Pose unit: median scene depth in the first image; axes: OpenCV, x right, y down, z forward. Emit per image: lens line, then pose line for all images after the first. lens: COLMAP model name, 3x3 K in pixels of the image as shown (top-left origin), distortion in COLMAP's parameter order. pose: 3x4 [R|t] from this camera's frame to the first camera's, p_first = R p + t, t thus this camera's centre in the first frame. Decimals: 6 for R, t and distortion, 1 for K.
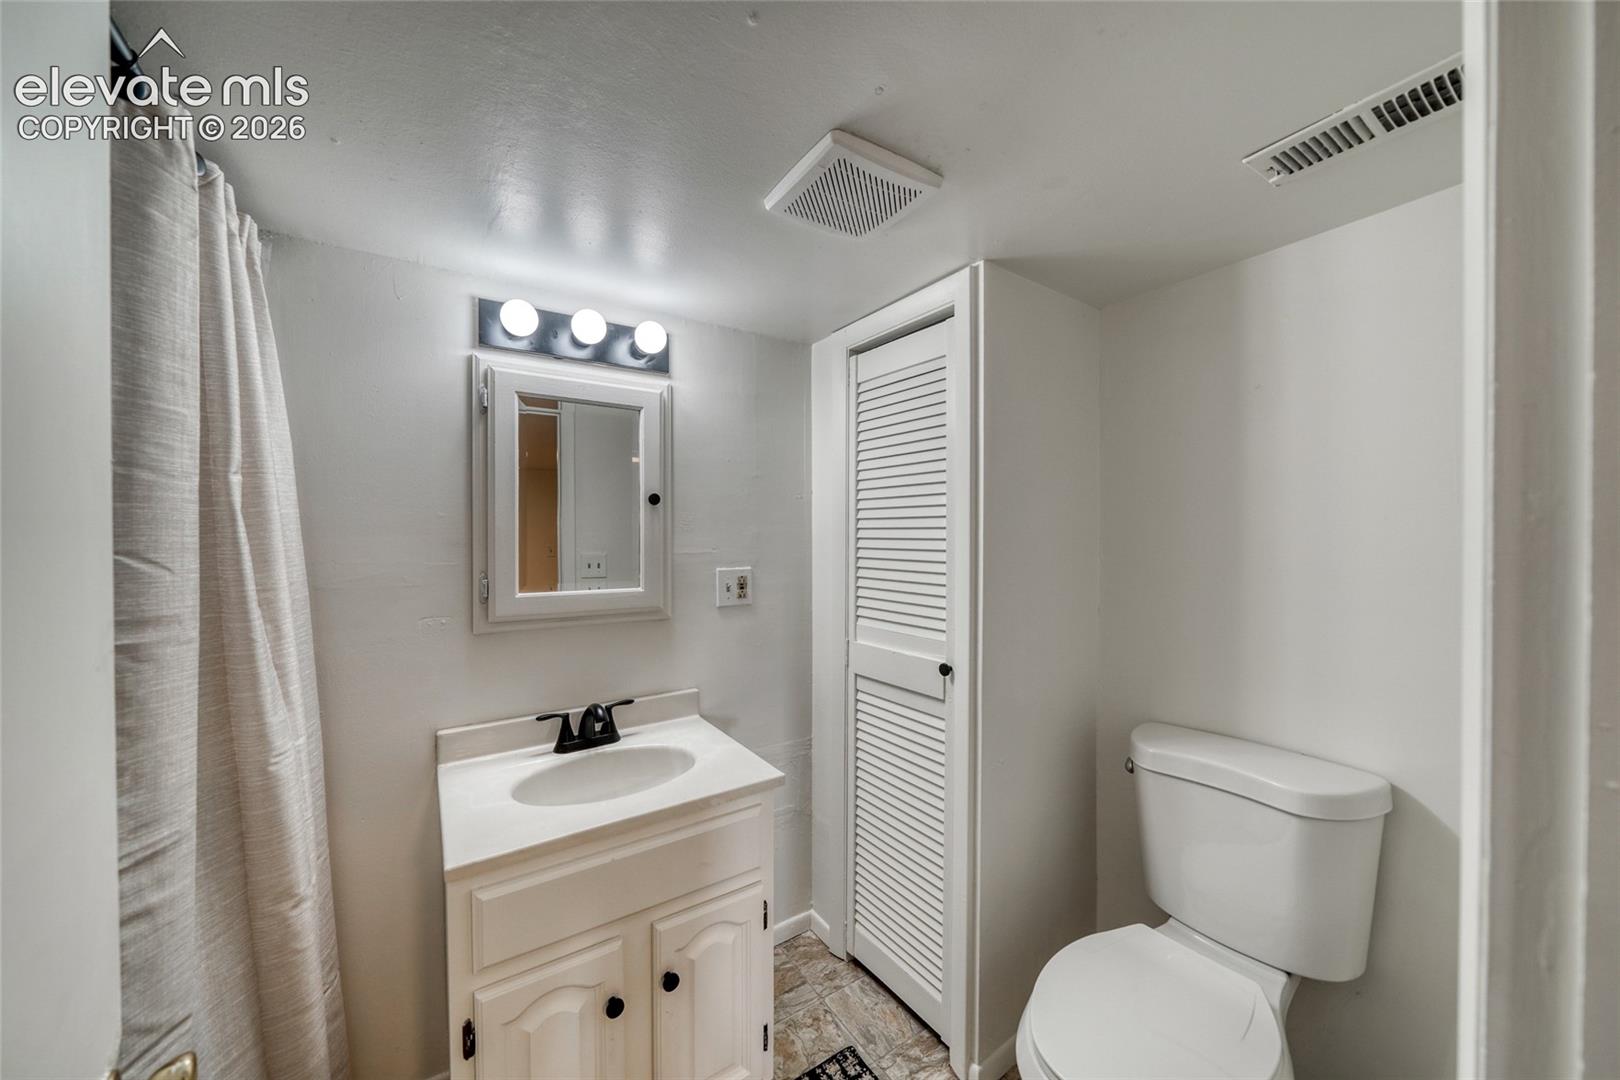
lens RADIAL K [[564.6, 0, 812.5], [0, 564.6, 545.0], [0, 0, 1]] dist [-0.002946, -0.000235]
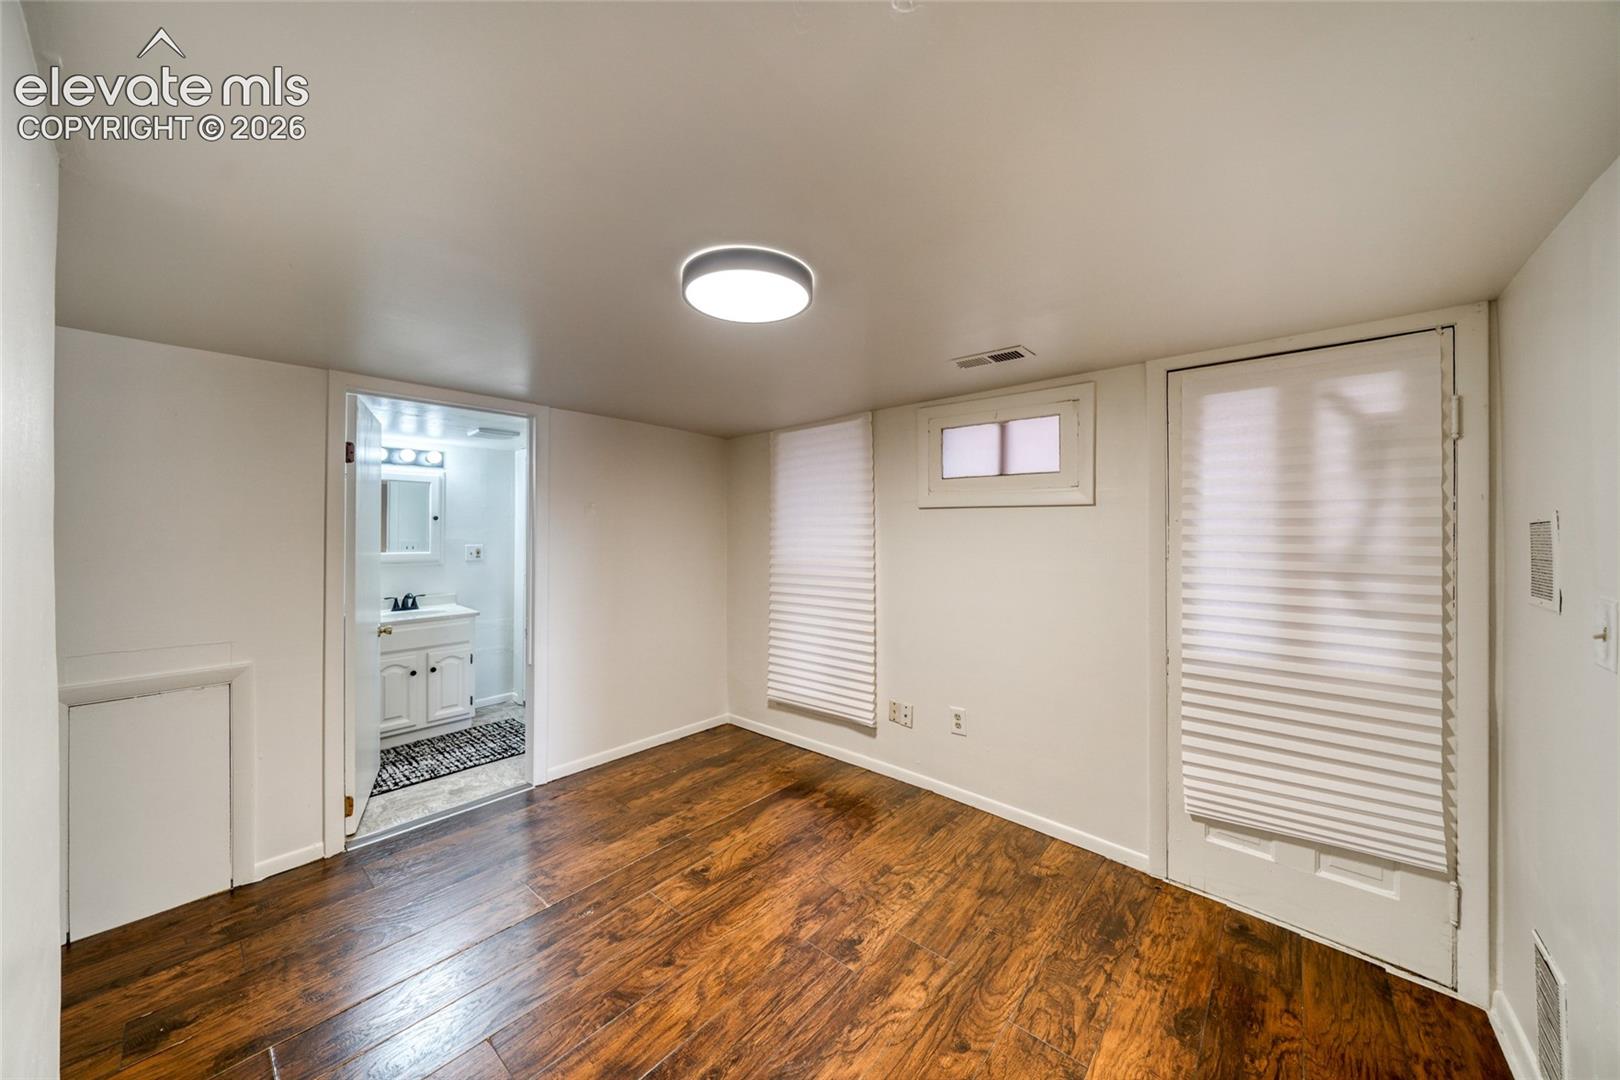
lens RADIAL K [[564.6, 0, 804.4], [0, 564.6, 530.3], [0, 0, 1]] dist [-0.002946, -0.000235]
pose [[0.971619, 0.008179, 0.236411, 0.793965], [-0.004666, 0.999870, -0.015415, 0.008434], [-0.236506, 0.013875, 0.971531, -2.019923]]
